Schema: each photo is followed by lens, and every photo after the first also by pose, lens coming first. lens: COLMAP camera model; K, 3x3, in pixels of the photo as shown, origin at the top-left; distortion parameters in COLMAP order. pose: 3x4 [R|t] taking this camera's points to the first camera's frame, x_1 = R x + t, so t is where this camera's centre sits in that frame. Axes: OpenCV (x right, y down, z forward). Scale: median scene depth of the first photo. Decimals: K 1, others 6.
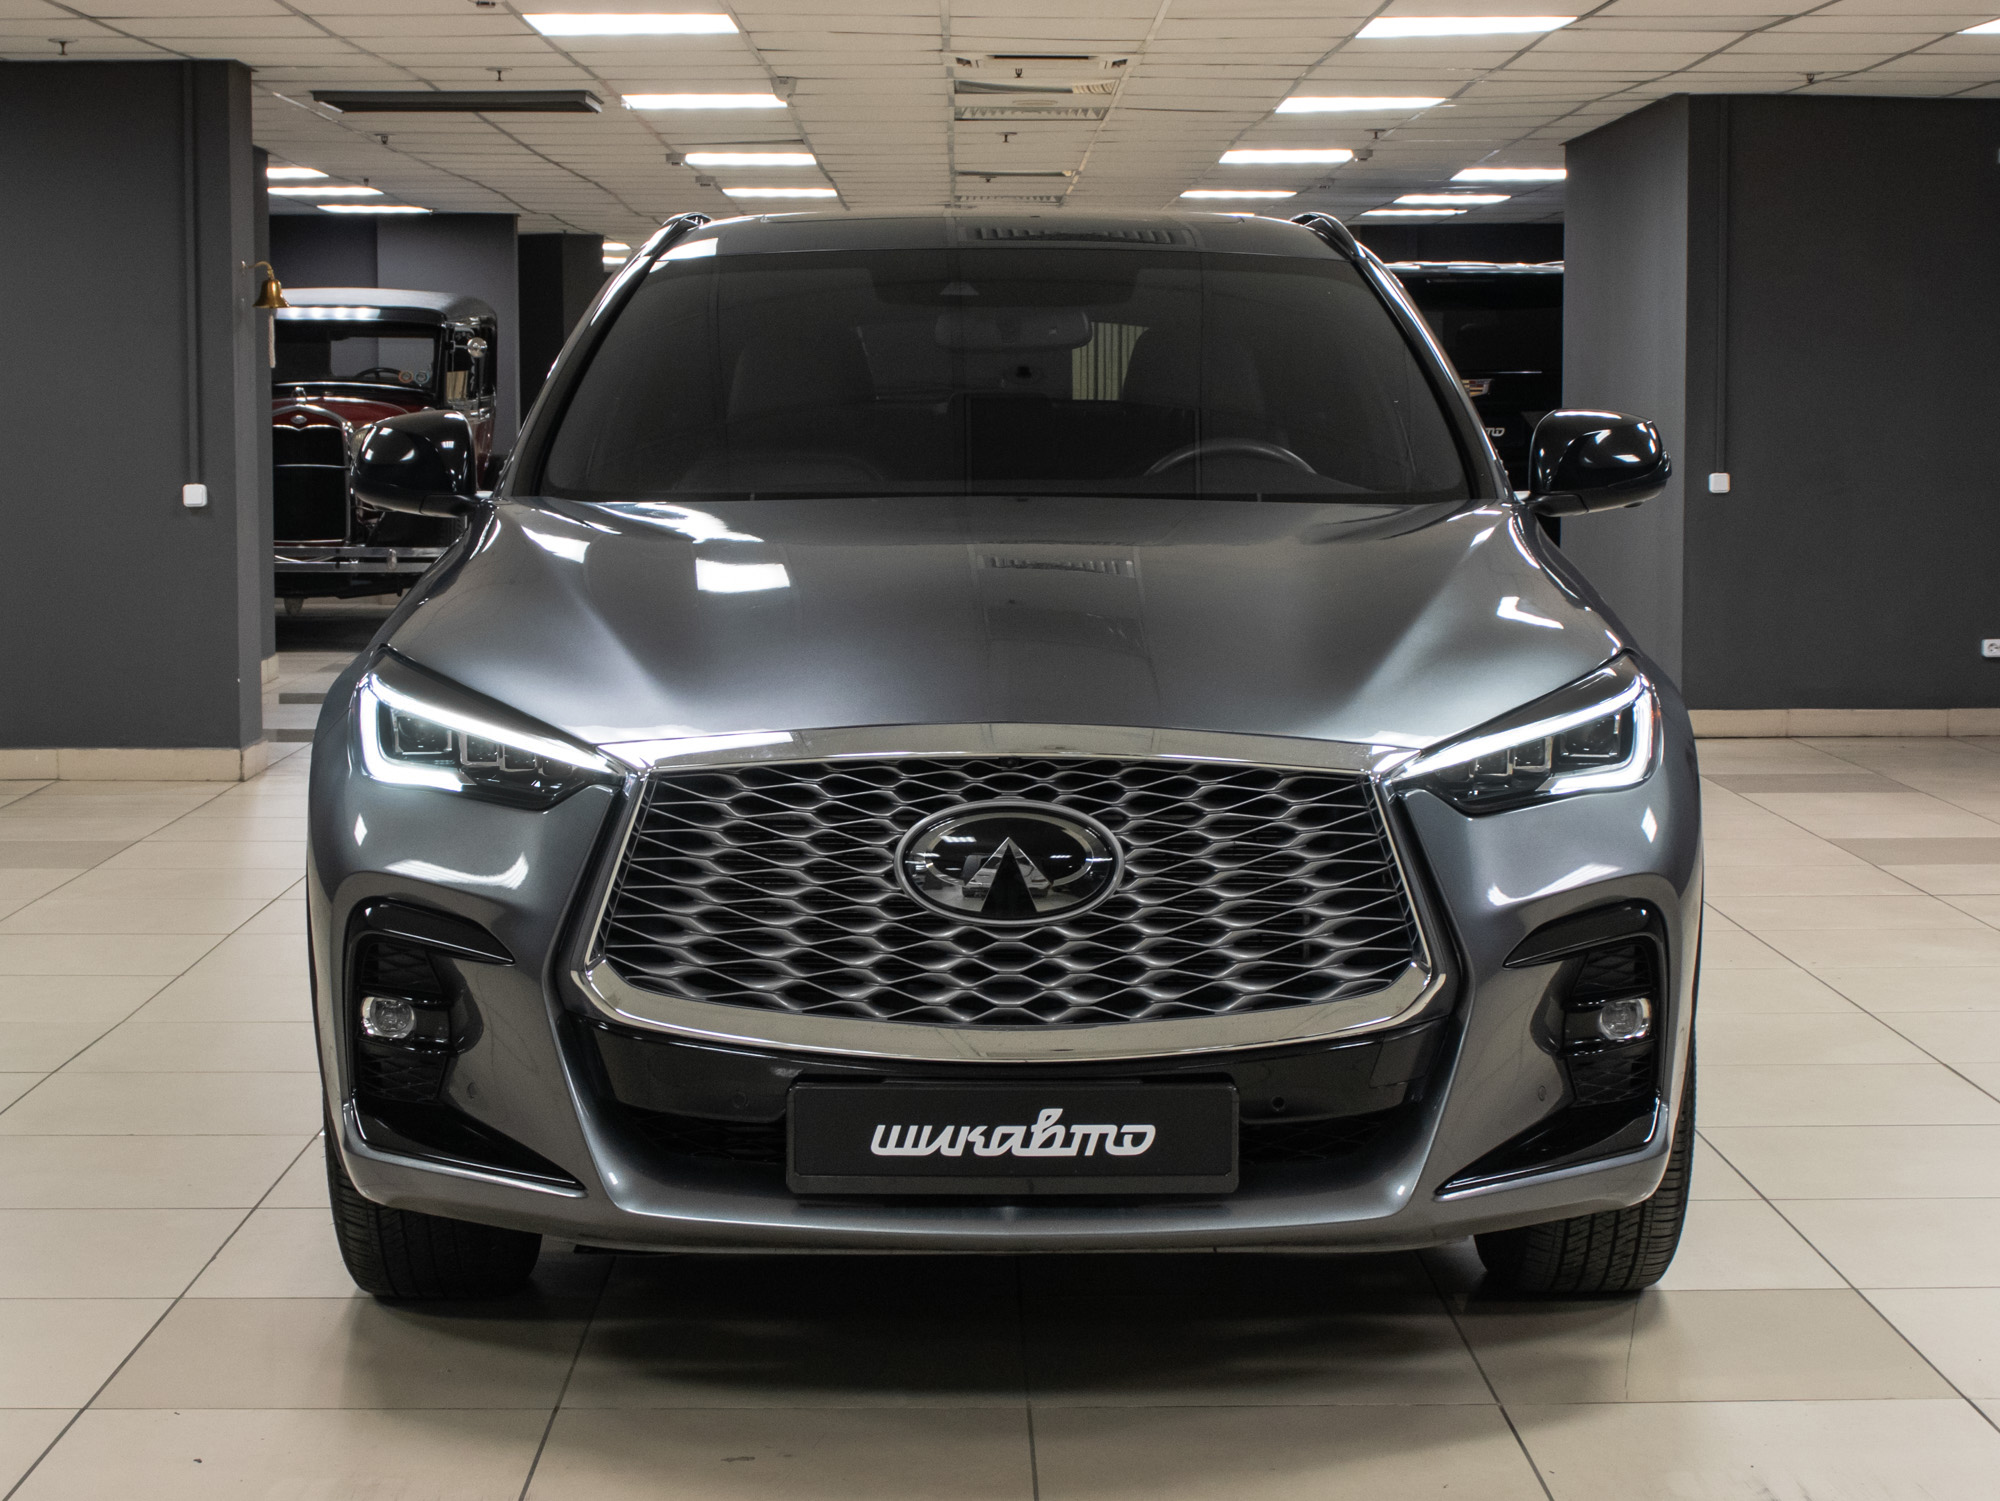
lens RADIAL K [[3873.4, 0, 1000.0], [0, 3873.4, 750.5], [0, 0, 1]] dist [-0.047865, 0.093701]
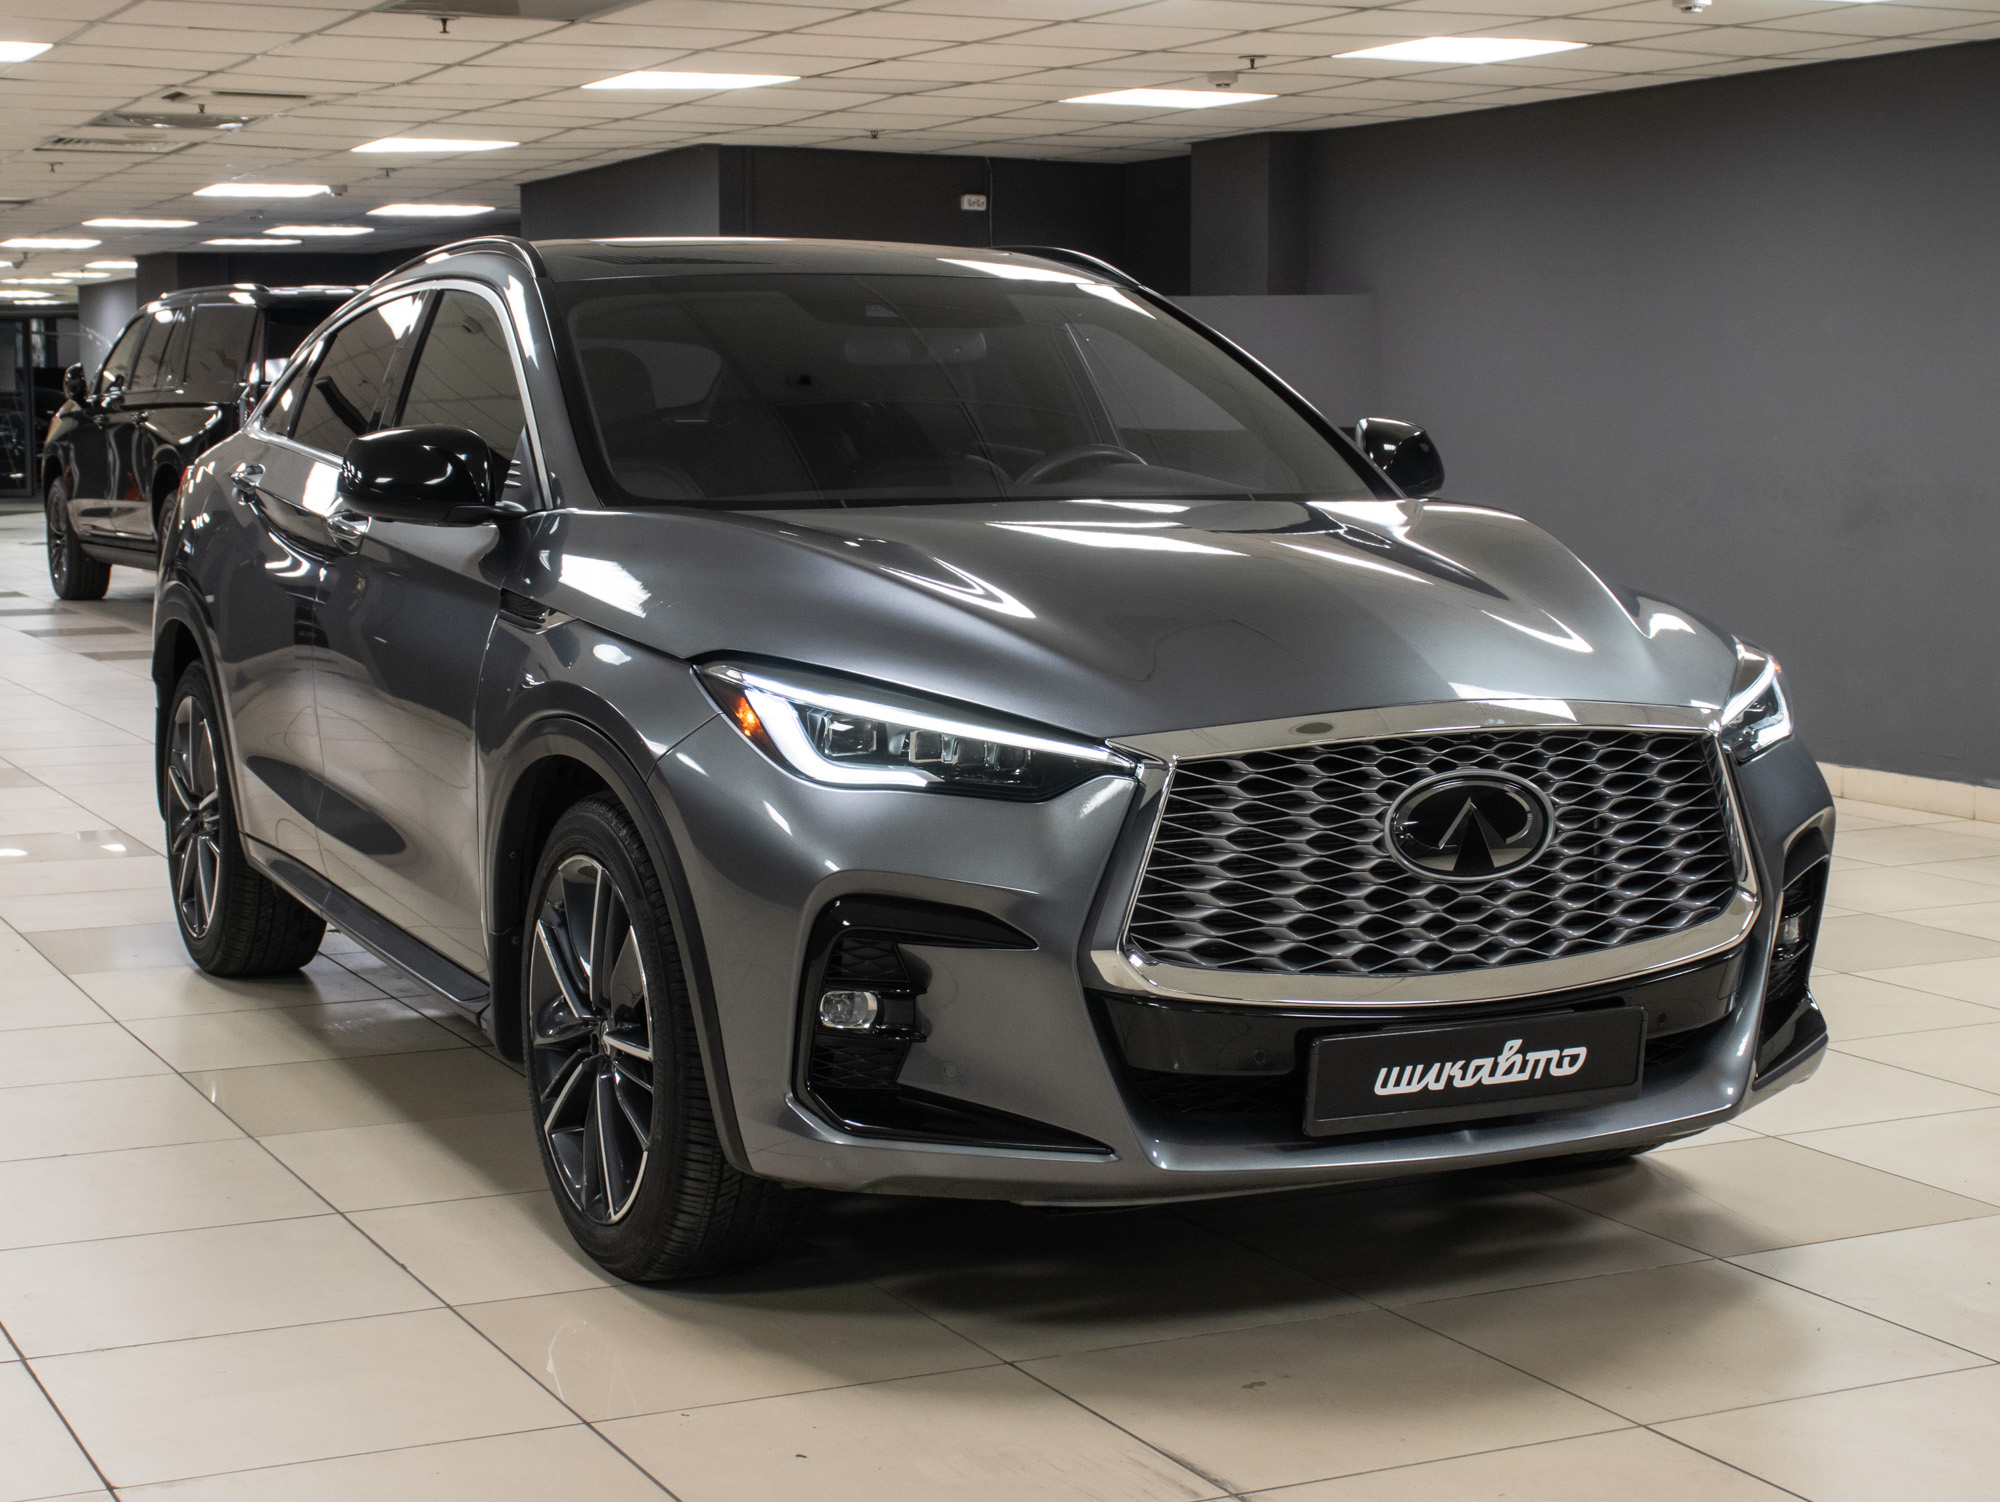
lens RADIAL K [[3295.0, 0, 1000.0], [0, 3295.0, 751.0], [0, 0, 1]] dist [-0.007560, -0.035894]
pose [[0.904440, -0.047826, 0.423912, -0.524917], [0.041910, 0.998850, 0.023274, -0.020610], [-0.424538, -0.003283, 0.905404, 0.190845]]
